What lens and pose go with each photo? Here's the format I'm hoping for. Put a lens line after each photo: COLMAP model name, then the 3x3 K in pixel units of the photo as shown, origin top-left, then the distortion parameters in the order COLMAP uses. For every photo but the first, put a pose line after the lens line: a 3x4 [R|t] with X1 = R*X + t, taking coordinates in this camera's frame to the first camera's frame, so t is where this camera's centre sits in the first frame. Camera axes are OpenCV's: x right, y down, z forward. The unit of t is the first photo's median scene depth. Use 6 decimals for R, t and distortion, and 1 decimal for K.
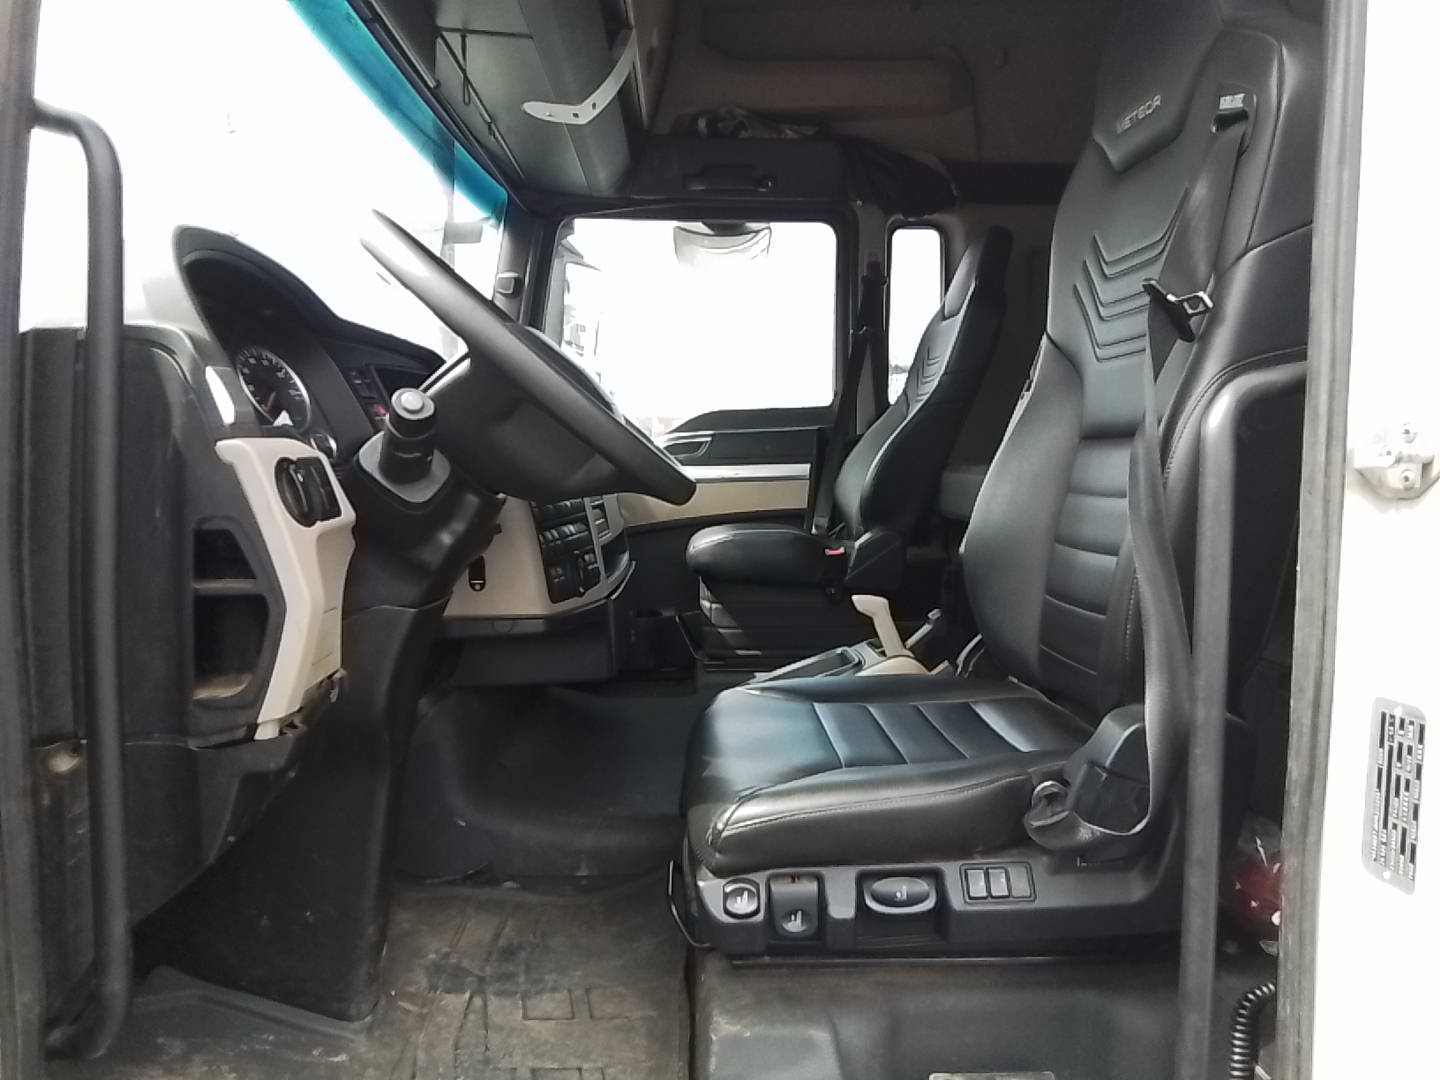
lens RADIAL K [[1000.9, 0, 727.0], [0, 1000.9, 541.2], [0, 0, 1]] dist [0.109100, -0.111181]
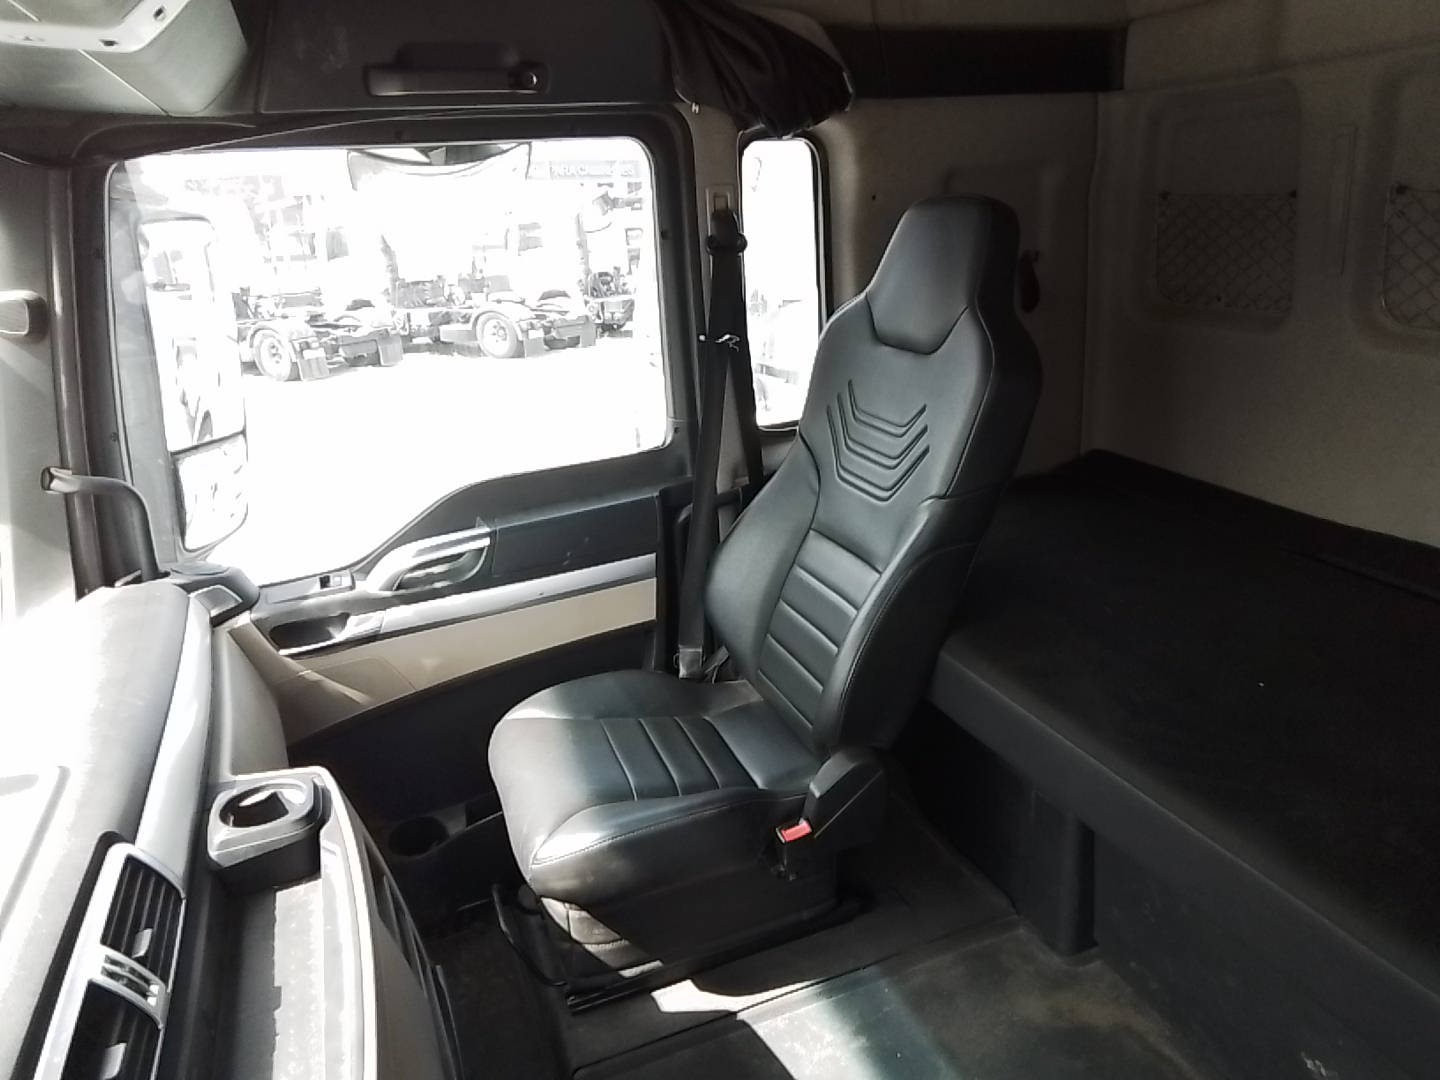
lens RADIAL K [[1000.9, 0, 727.0], [0, 1000.9, 541.2], [0, 0, 1]] dist [0.109100, -0.111181]
pose [[0.944085, -0.158752, 0.288966, -0.055127], [0.082234, 0.962126, 0.259904, -0.244405], [-0.319282, -0.221609, 0.921384, 0.410398]]
